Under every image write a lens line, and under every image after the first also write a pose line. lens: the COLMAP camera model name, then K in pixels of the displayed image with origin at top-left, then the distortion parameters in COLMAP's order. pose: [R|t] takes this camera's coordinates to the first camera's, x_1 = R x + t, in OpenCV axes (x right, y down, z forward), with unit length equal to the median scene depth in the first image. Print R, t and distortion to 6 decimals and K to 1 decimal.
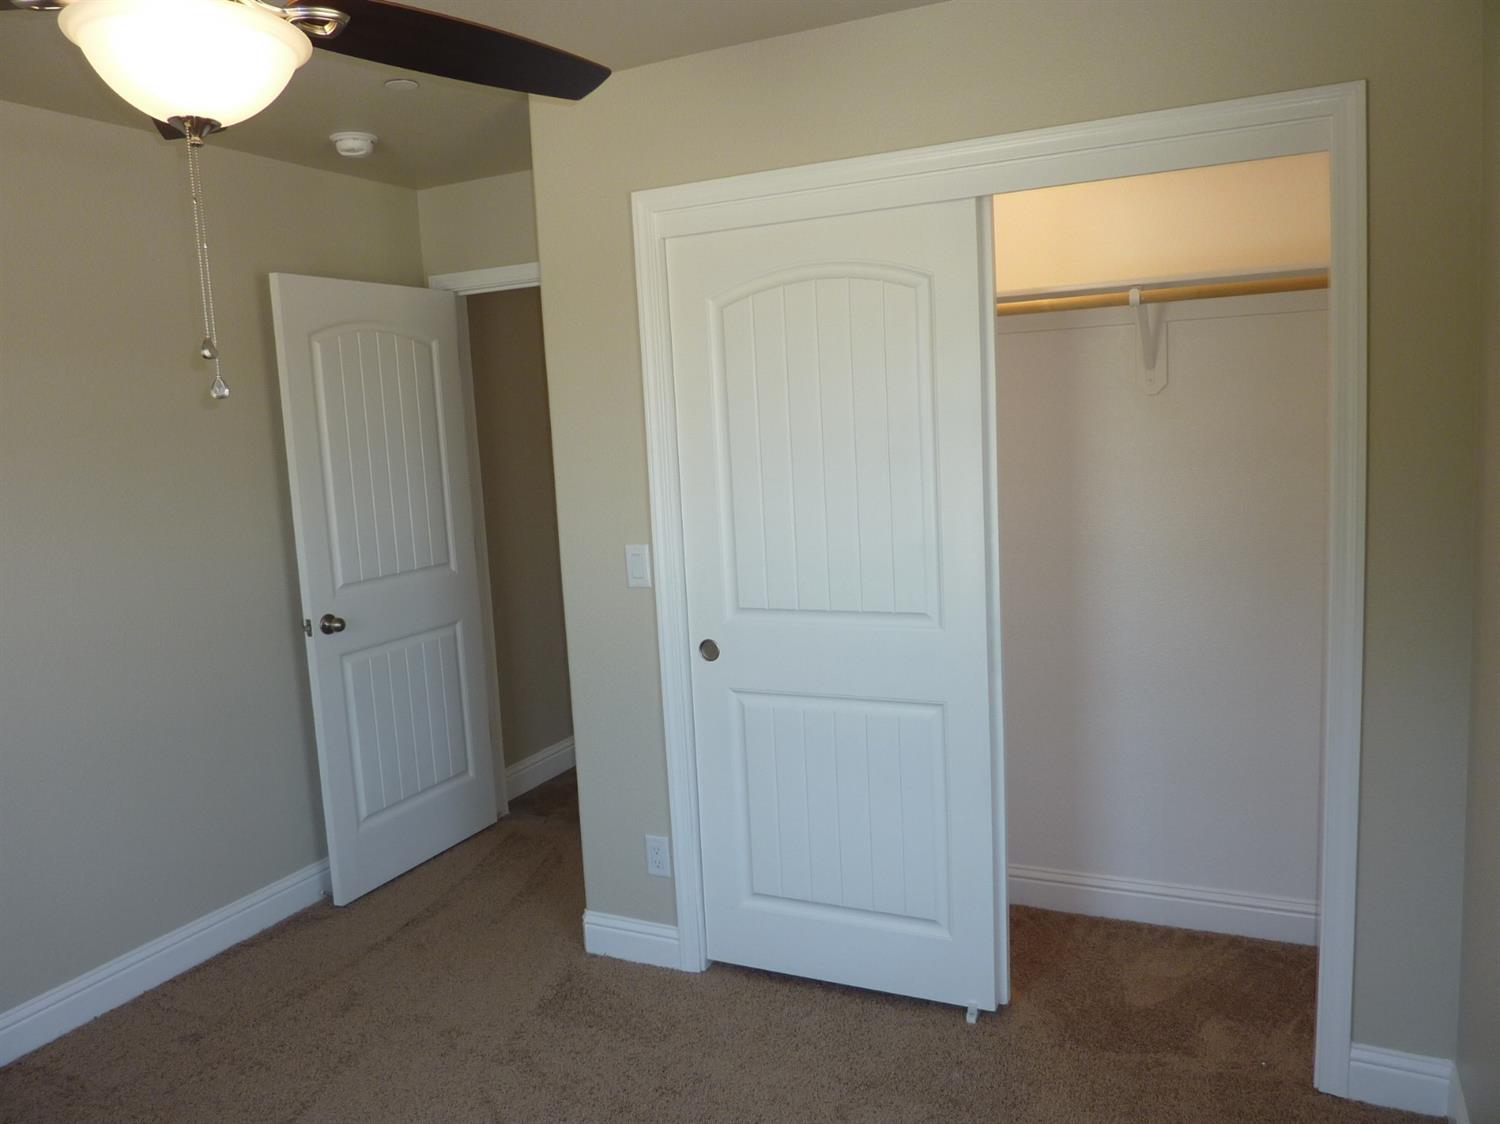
lens RADIAL K [[1124.4, 0, 744.4], [0, 1124.4, 558.2], [0, 0, 1]] dist [-0.034169, 0.007690]
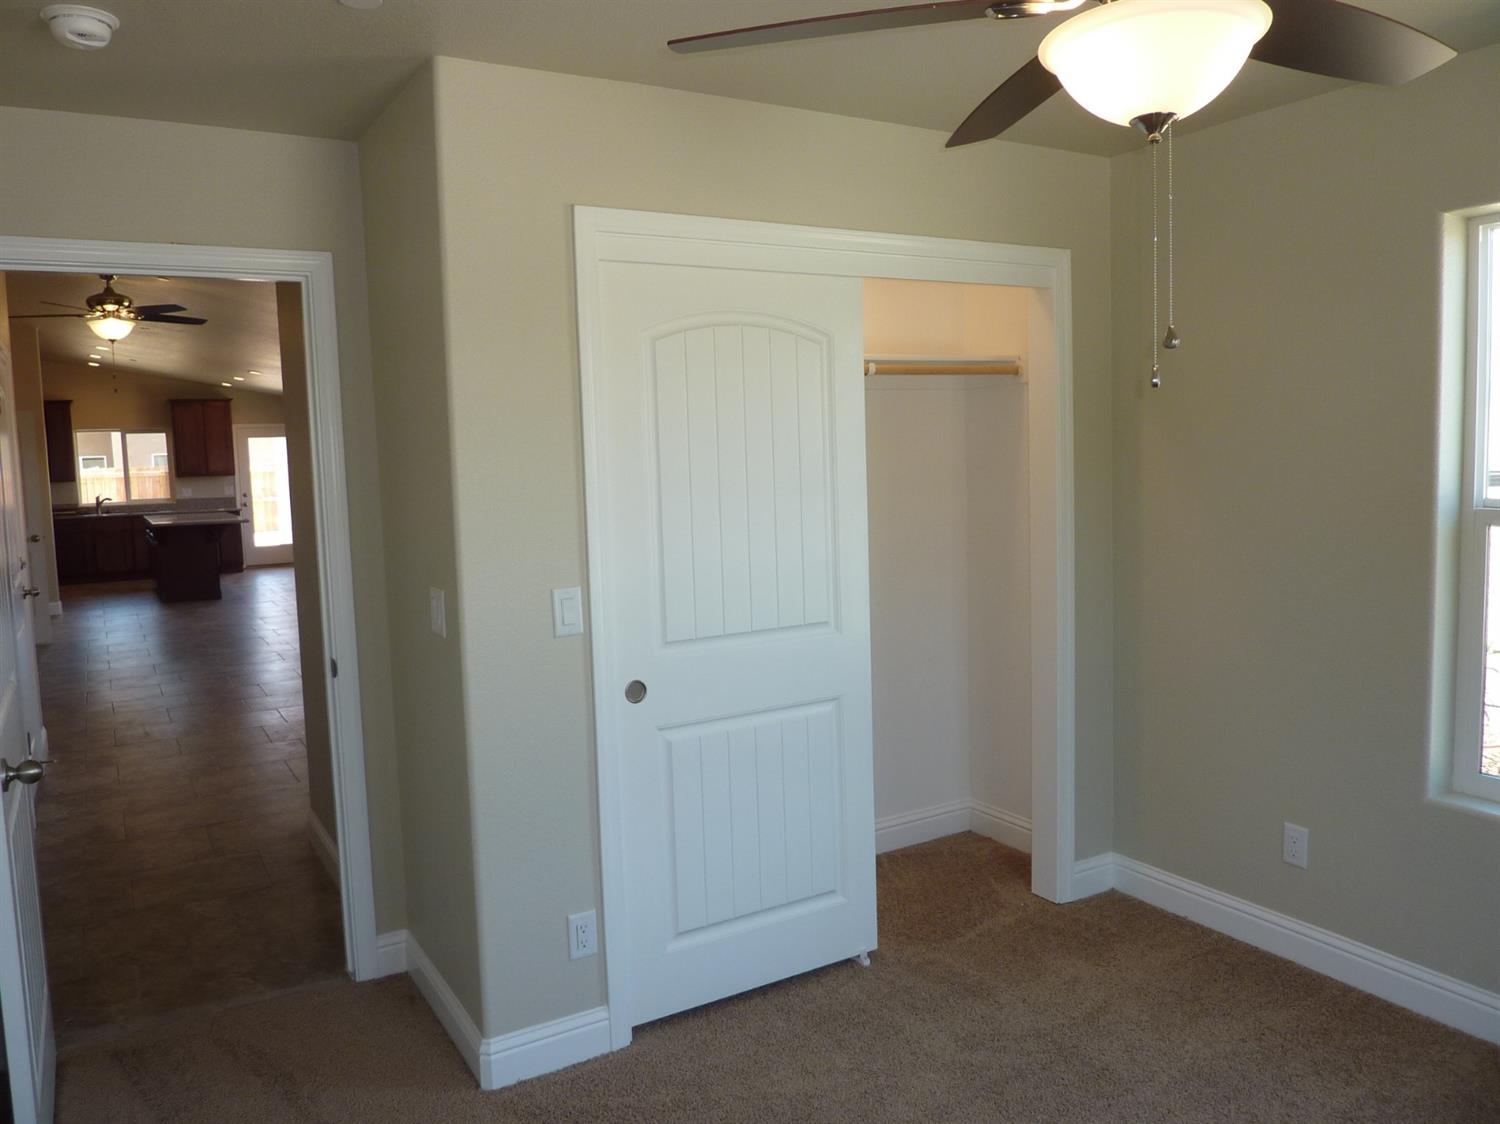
lens RADIAL K [[1124.4, 0, 745.0], [0, 1124.4, 554.5], [0, 0, 1]] dist [-0.034169, 0.007690]
pose [[0.544662, -0.043566, 0.837523, -0.786965], [0.108688, 0.993895, -0.018983, -0.006216], [-0.831583, 0.101368, 0.546072, 0.393496]]
